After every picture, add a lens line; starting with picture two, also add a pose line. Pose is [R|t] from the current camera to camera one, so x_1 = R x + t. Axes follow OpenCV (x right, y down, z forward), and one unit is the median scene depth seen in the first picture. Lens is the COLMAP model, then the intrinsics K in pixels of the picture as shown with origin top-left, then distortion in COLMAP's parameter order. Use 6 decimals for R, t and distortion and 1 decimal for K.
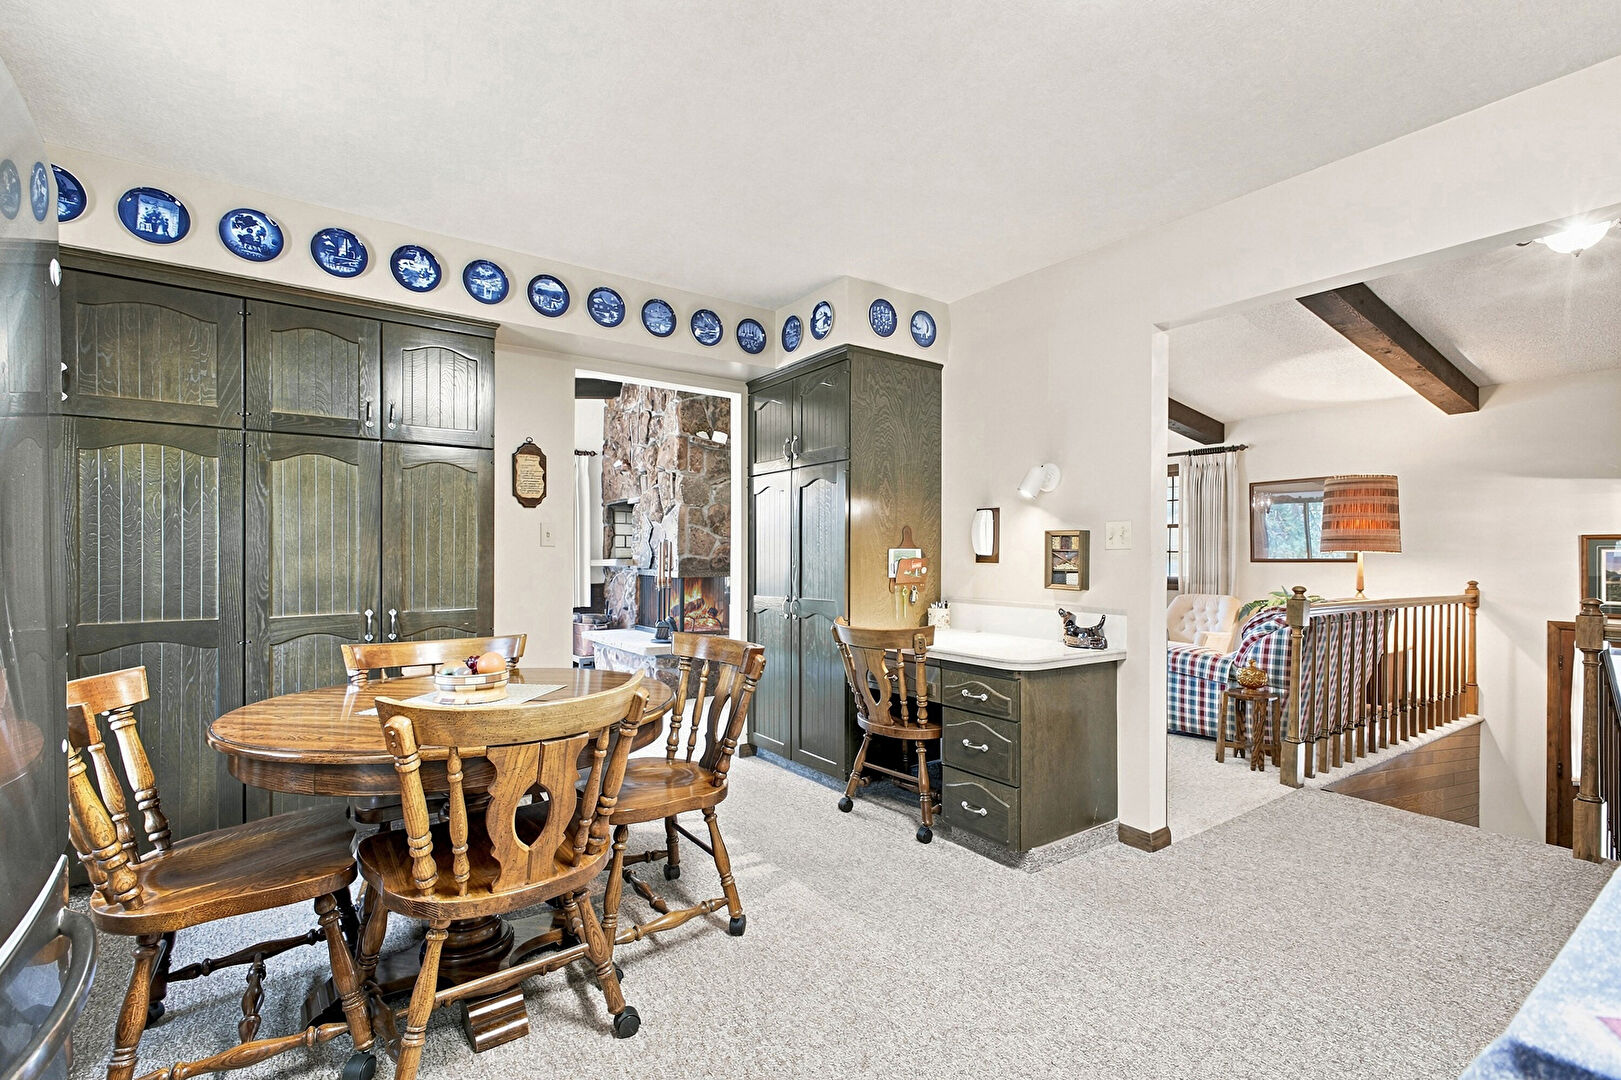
lens RADIAL K [[724.6, 0, 809.3], [0, 724.6, 557.1], [0, 0, 1]] dist [0.005746, -0.000841]
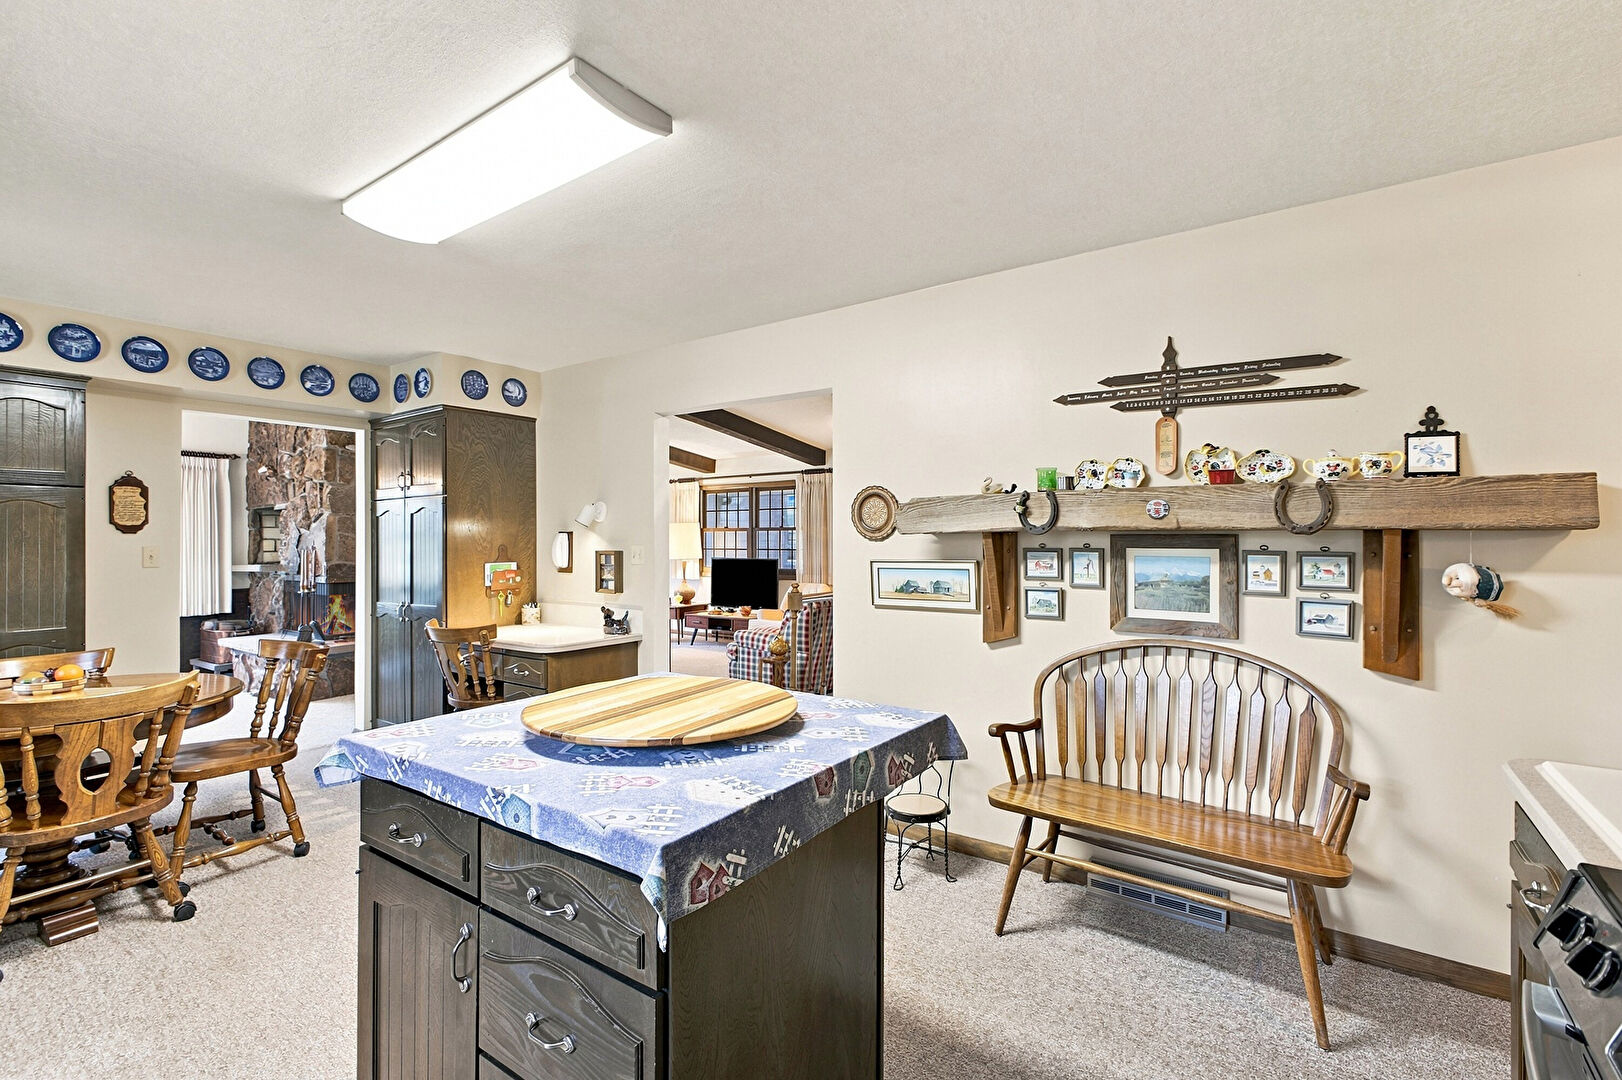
lens RADIAL K [[725.1, 0, 809.6], [0, 725.1, 536.9], [0, 0, 1]] dist [0.005746, -0.000841]
pose [[0.942309, -0.006755, 0.334676, 0.240499], [0.008929, 0.999948, -0.004958, -0.050668], [-0.334626, 0.007660, 0.942320, -0.434073]]
